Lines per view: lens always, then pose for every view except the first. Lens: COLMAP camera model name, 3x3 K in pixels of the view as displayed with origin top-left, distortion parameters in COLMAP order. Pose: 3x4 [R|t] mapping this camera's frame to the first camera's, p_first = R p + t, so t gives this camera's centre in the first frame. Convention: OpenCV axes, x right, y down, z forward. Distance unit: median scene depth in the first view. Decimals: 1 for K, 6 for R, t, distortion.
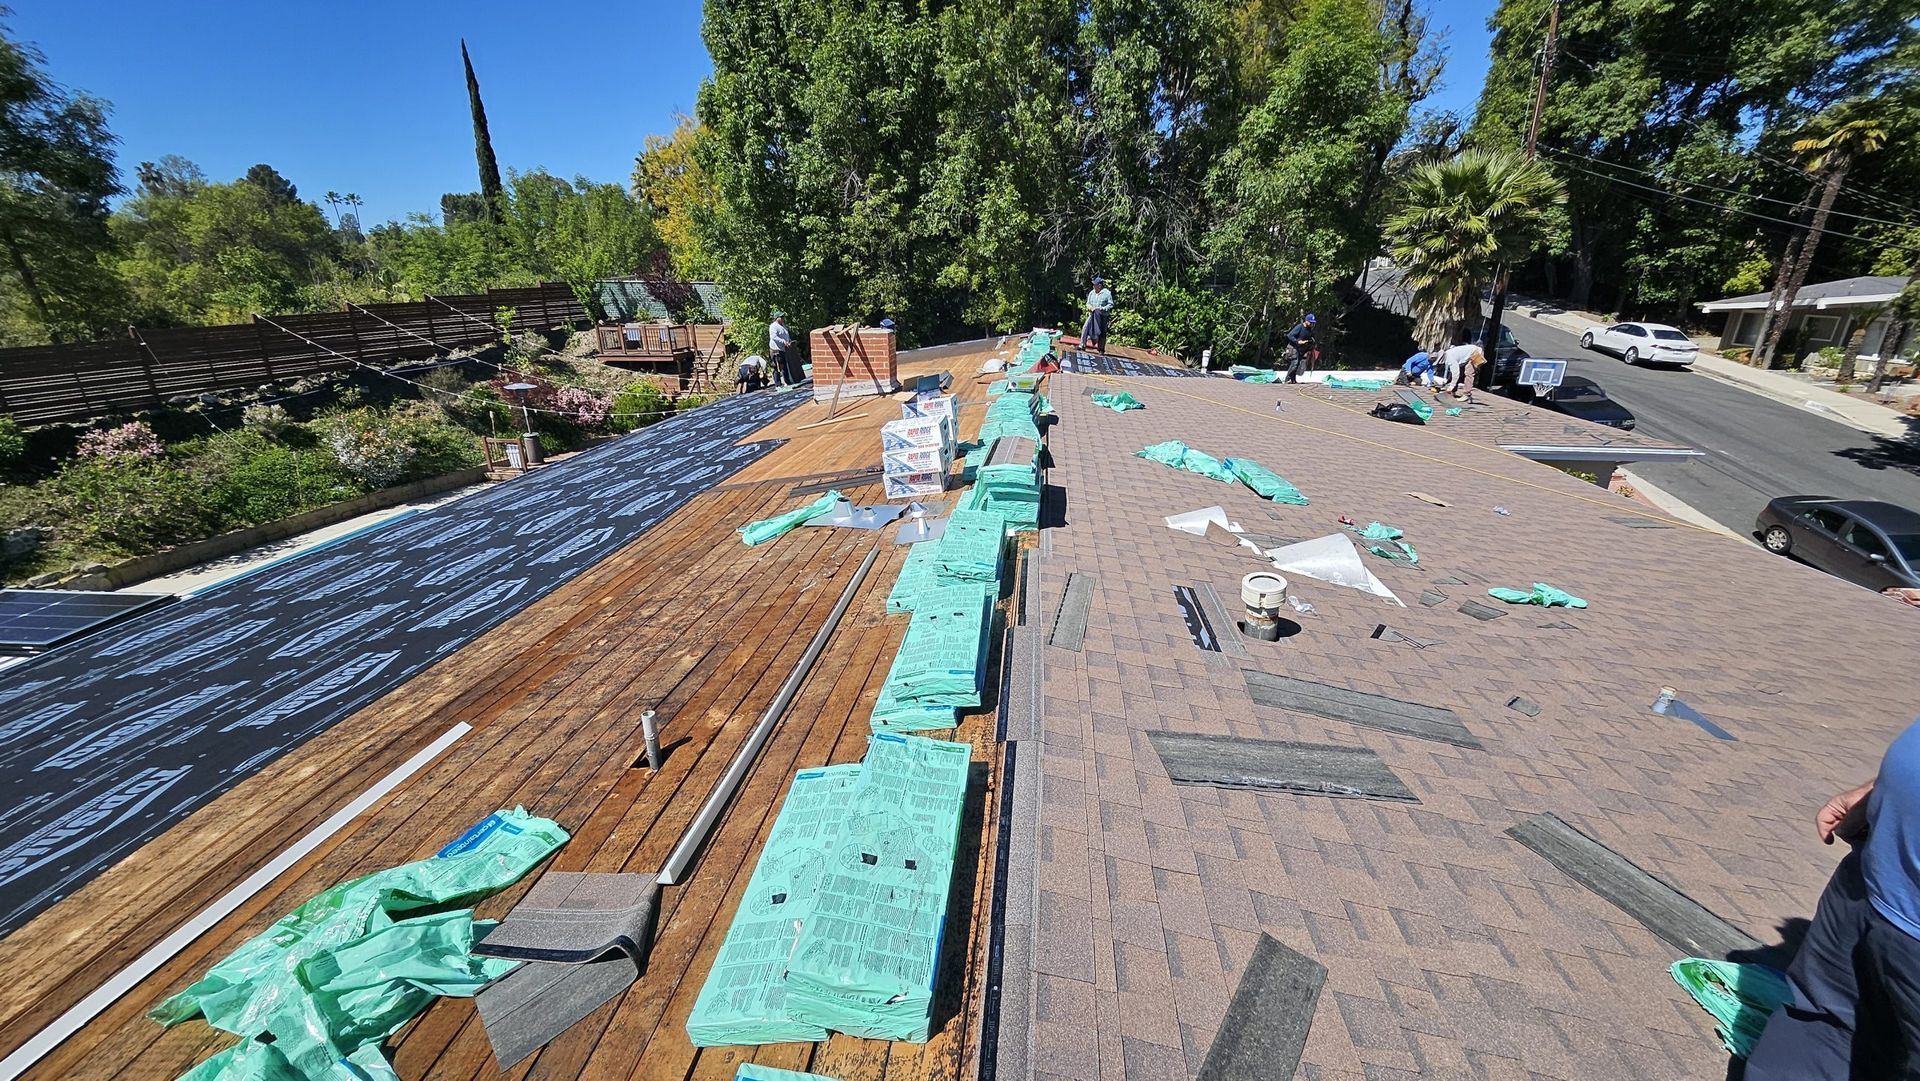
lens RADIAL K [[744.0, 0, 960.0], [0, 744.0, 540.5], [0, 0, 1]] dist [0.011013, -0.003668]
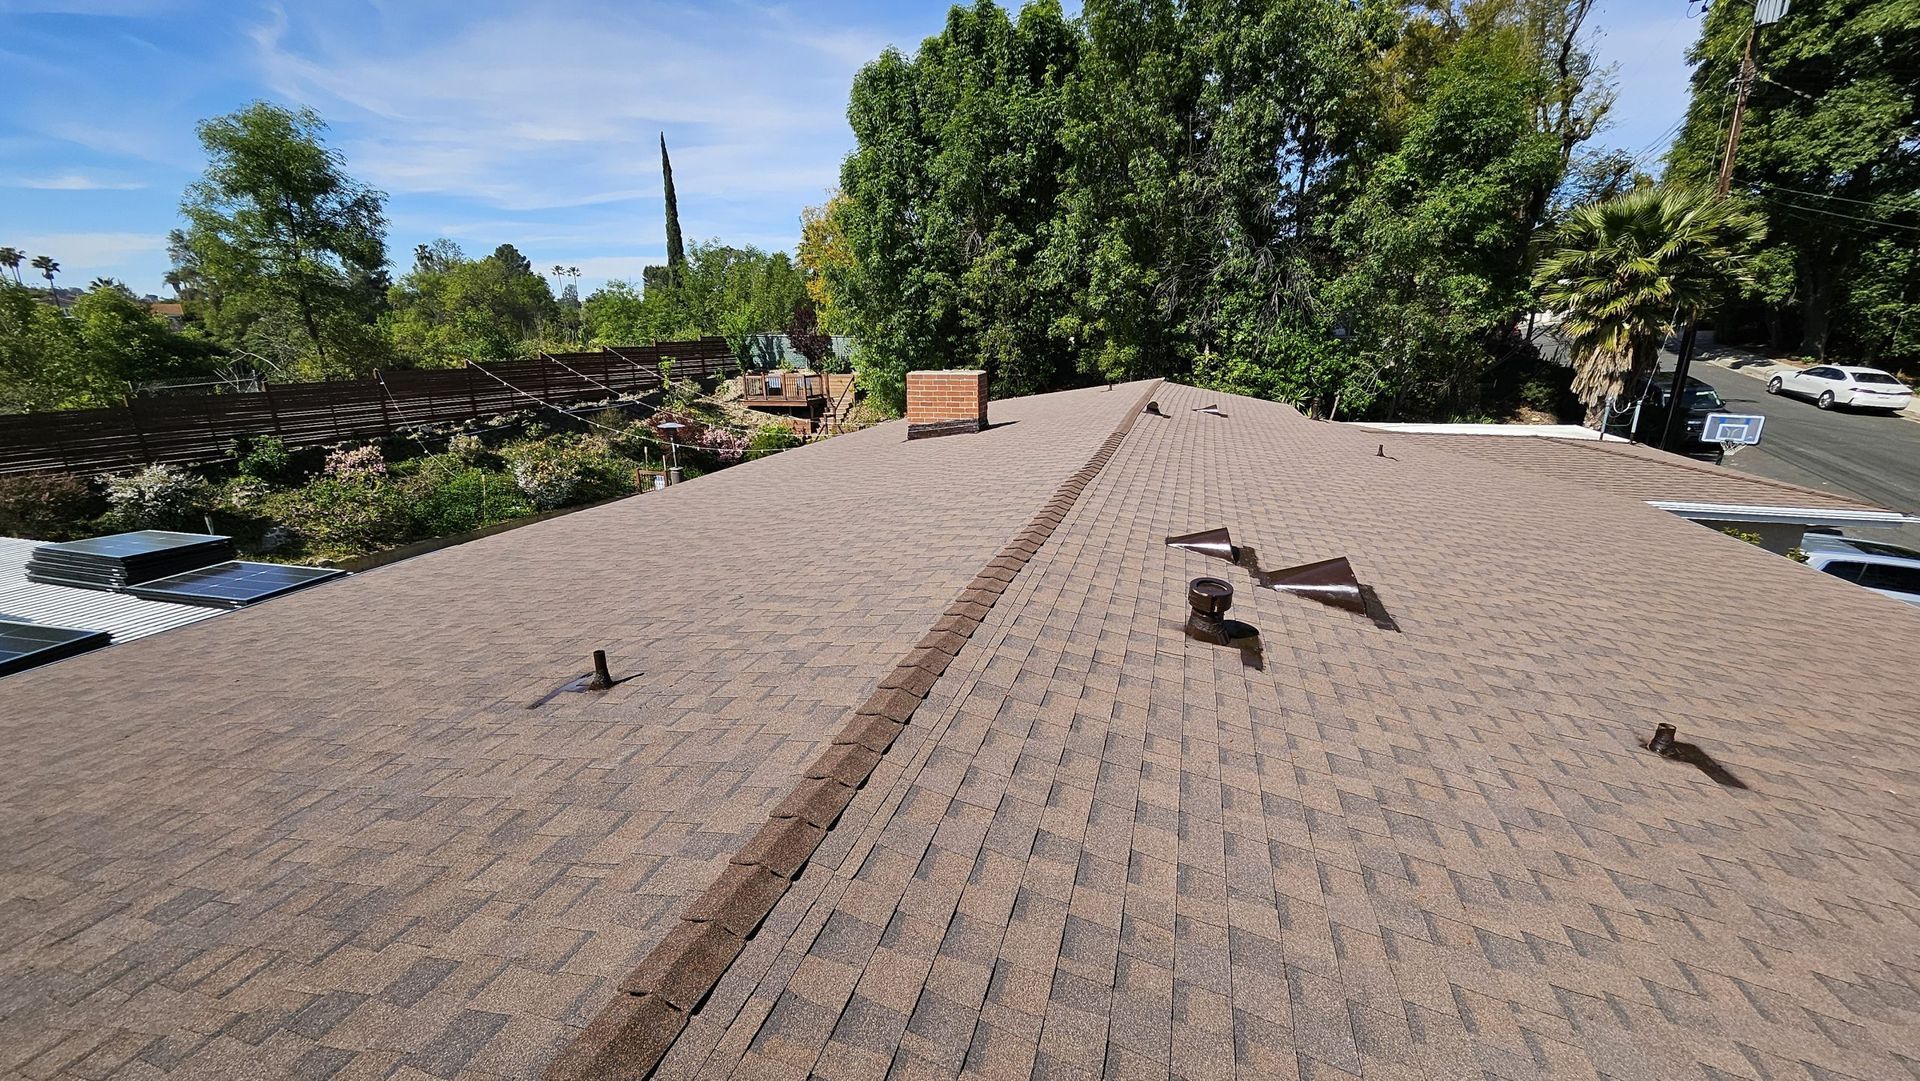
lens RADIAL K [[741.1, 0, 966.2], [0, 741.1, 541.6], [0, 0, 1]] dist [0.008296, 0.000148]
pose [[0.984255, 0.043755, -0.171252, 0.042551], [-0.055403, 0.996421, -0.063837, 0.013097], [0.167846, 0.072320, 0.983157, -0.007181]]
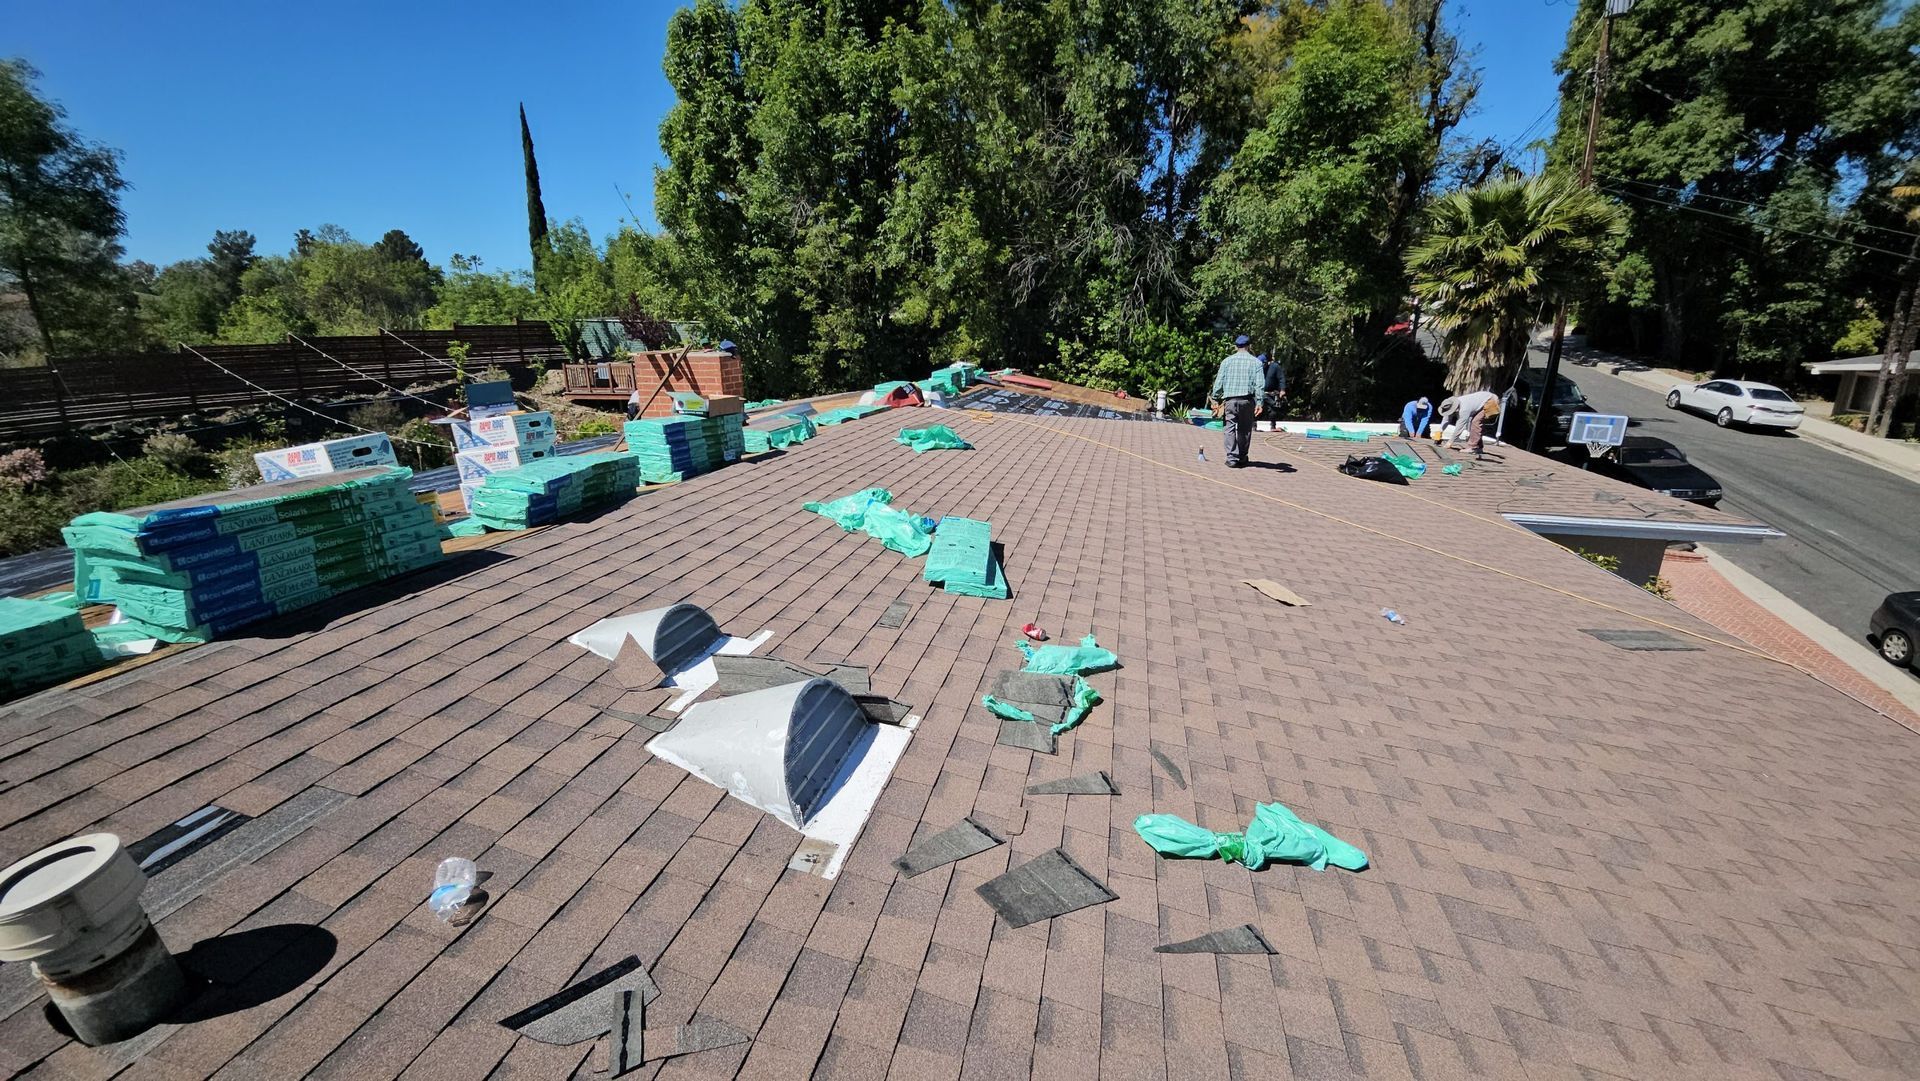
lens RADIAL K [[744.5, 0, 960.0], [0, 744.5, 540.5], [0, 0, 1]] dist [0.003167, -0.011101]
pose [[0.994990, 0.034473, -0.093848, 0.142605], [-0.040904, 0.996882, -0.067484, -0.015450], [0.091229, 0.070985, 0.993297, 0.116975]]
